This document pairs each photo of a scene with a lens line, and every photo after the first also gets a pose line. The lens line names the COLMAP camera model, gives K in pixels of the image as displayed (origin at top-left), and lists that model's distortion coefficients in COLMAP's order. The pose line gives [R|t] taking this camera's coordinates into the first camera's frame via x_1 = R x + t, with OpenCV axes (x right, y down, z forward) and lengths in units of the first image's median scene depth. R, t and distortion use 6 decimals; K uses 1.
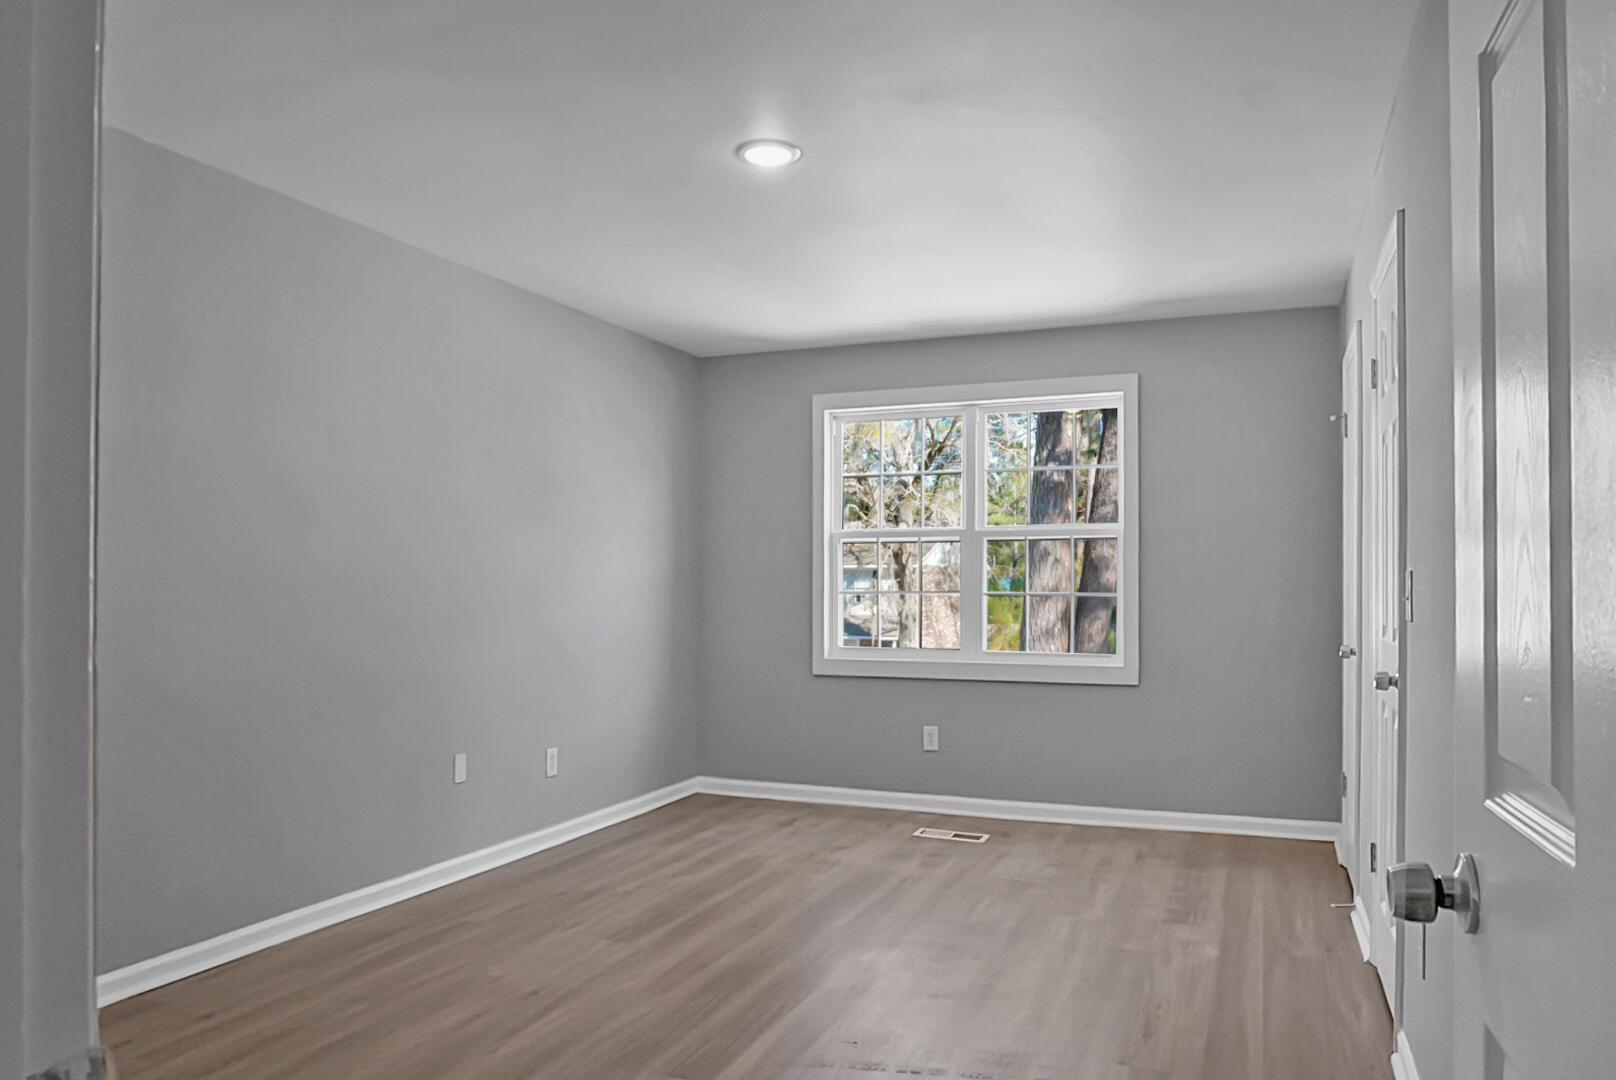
lens RADIAL K [[1095.8, 0, 805.1], [0, 1095.8, 547.8], [0, 0, 1]] dist [-0.027623, -0.000613]
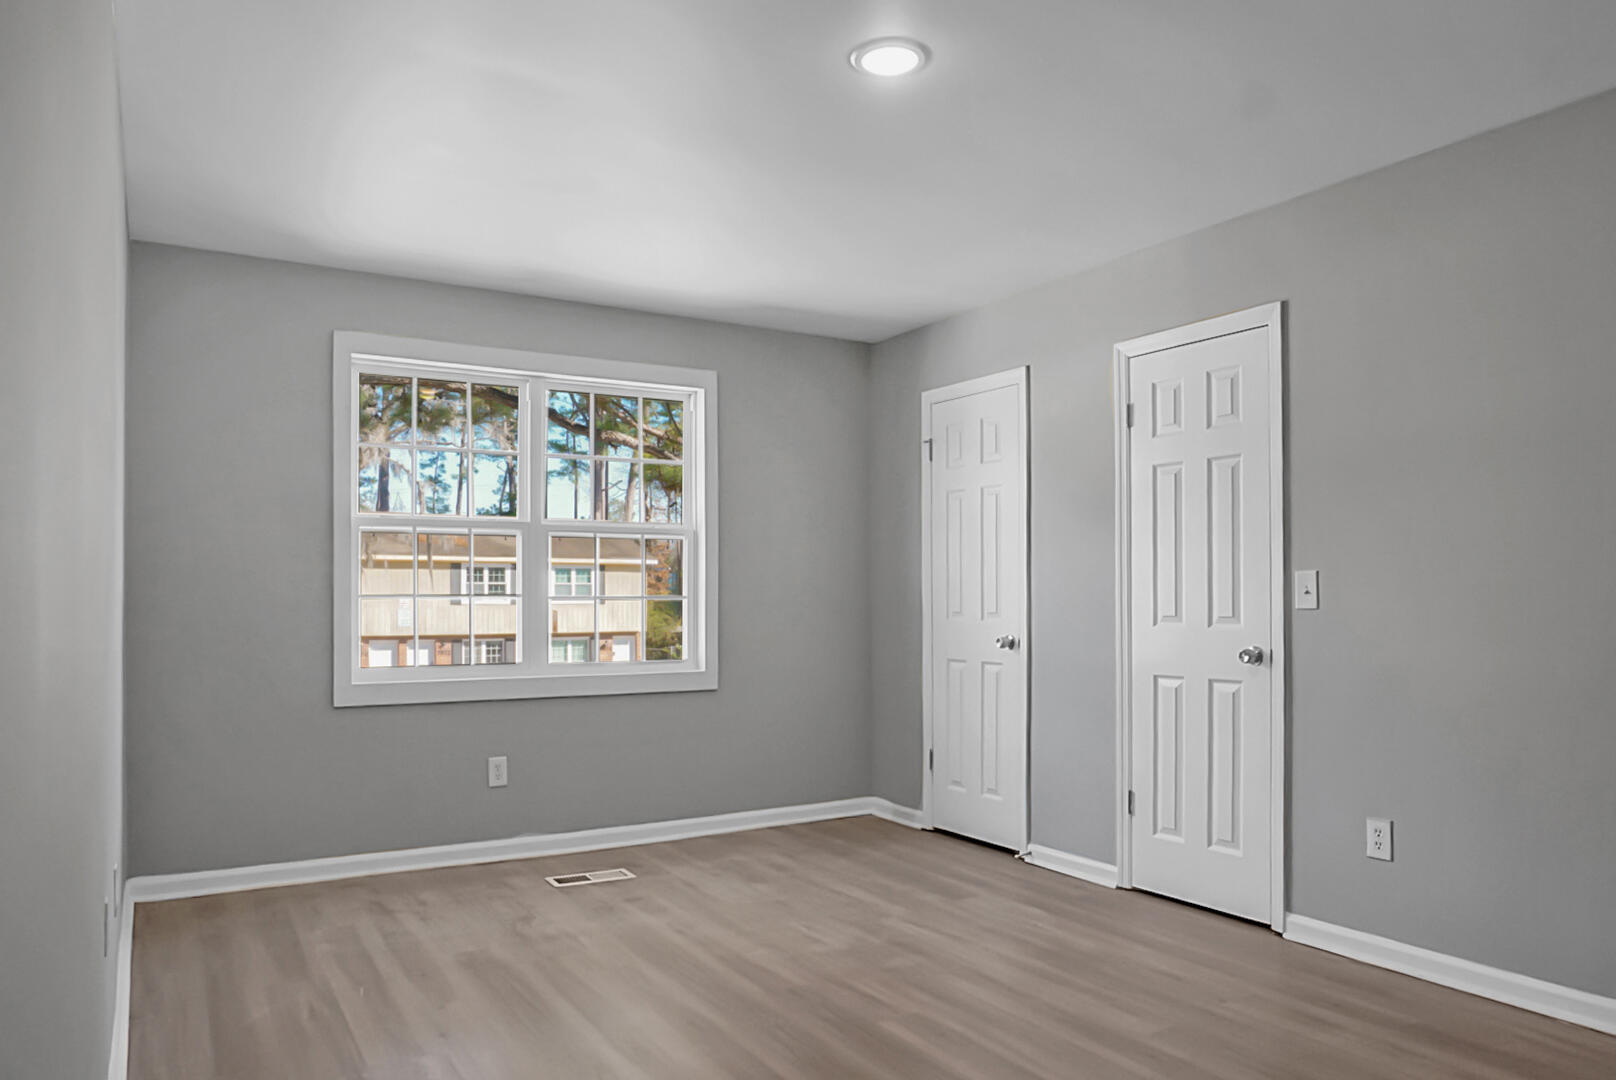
lens RADIAL K [[1095.8, 0, 818.2], [0, 1095.8, 583.9], [0, 0, 1]] dist [-0.027623, -0.000613]
pose [[0.603245, 0.004682, 0.797542, -0.471348], [-0.023255, 0.999661, 0.011721, 0.018865], [-0.797216, -0.025618, 0.603150, 0.364289]]
